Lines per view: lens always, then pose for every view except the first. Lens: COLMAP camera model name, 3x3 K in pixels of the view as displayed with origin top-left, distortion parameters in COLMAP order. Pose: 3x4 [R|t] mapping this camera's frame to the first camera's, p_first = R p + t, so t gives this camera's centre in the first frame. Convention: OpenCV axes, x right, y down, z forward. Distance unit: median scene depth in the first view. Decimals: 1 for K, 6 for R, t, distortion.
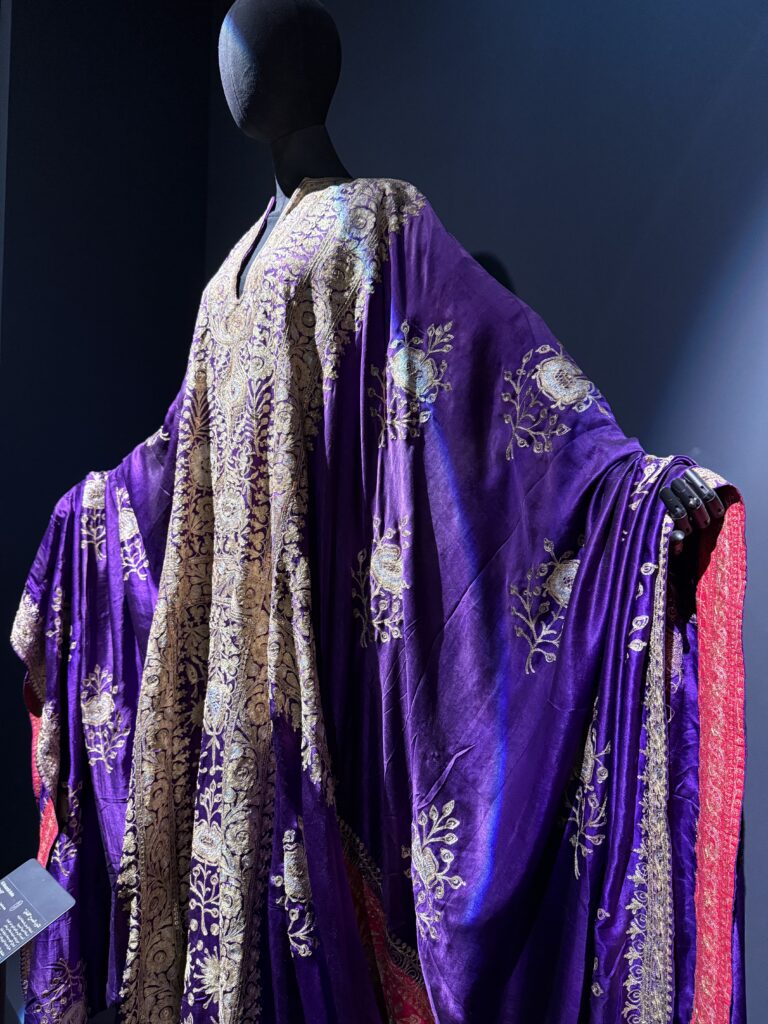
lens RADIAL K [[717.7, 0, 388.0], [0, 717.7, 513.5], [0, 0, 1]] dist [0.042151, -0.082690]
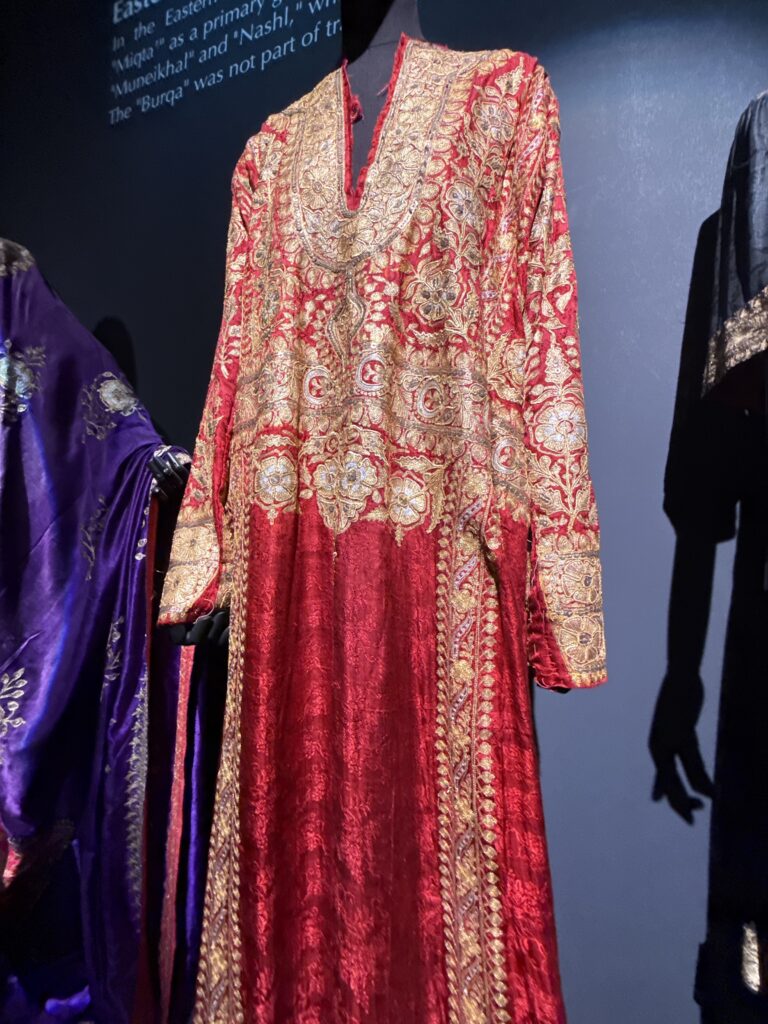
lens RADIAL K [[397.3, 0, 387.7], [0, 397.3, 511.2], [0, 0, 1]] dist [-0.001185, -0.001279]
pose [[0.870888, 0.026177, 0.490784, 0.336943], [-0.036264, 0.999281, 0.011051, 0.040193], [-0.490142, -0.027422, 0.871211, -0.067726]]
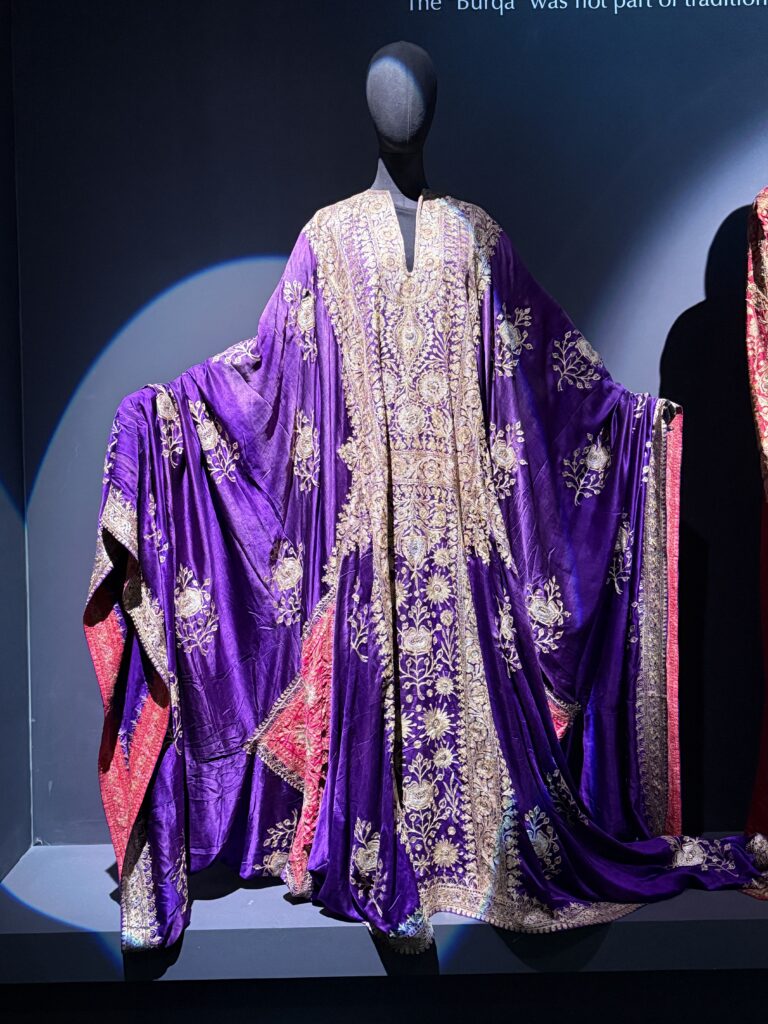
lens RADIAL K [[1086.9, 0, 376.5], [0, 1086.9, 520.6], [0, 0, 1]] dist [0.078042, 0.000000]
pose [[0.644861, -0.064631, 0.761562, -2.344350], [0.014878, 0.997291, 0.072038, 0.048587], [-0.764155, -0.035124, 0.644075, -0.449755]]
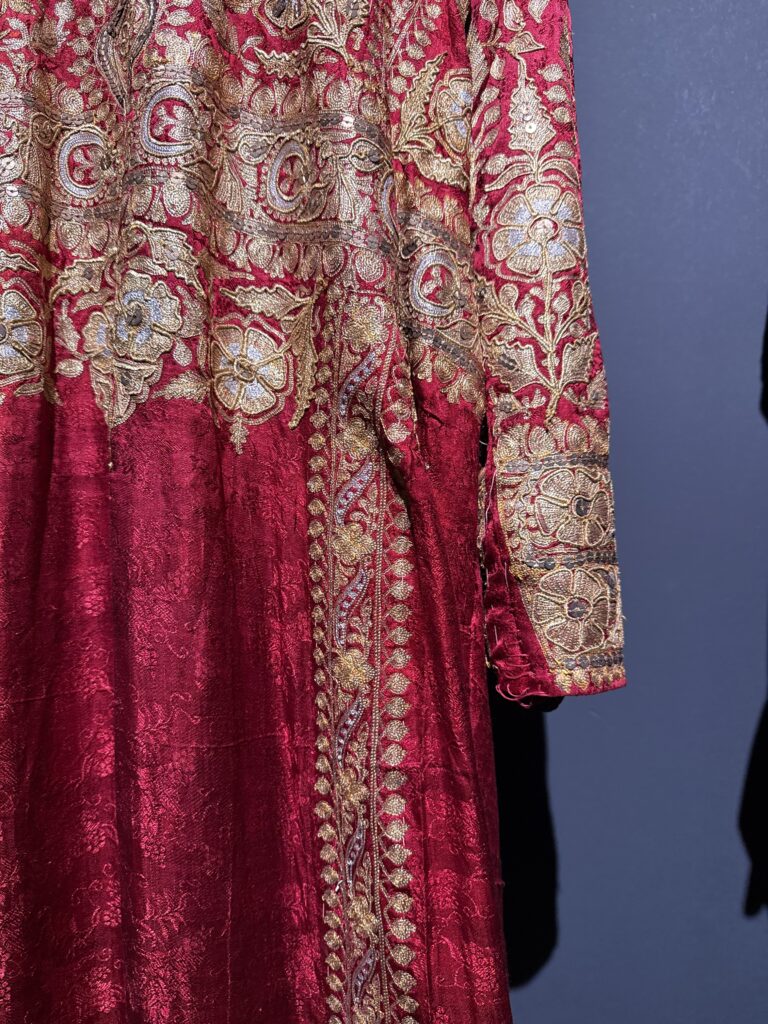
lens RADIAL K [[717.7, 0, 386.1], [0, 717.7, 514.6], [0, 0, 1]] dist [0.042151, -0.082690]
pose [[0.843860, -0.019964, 0.536192, 0.411262], [-0.006734, 0.998835, 0.047788, 0.101847], [-0.536521, -0.043937, 0.842742, -0.105350]]
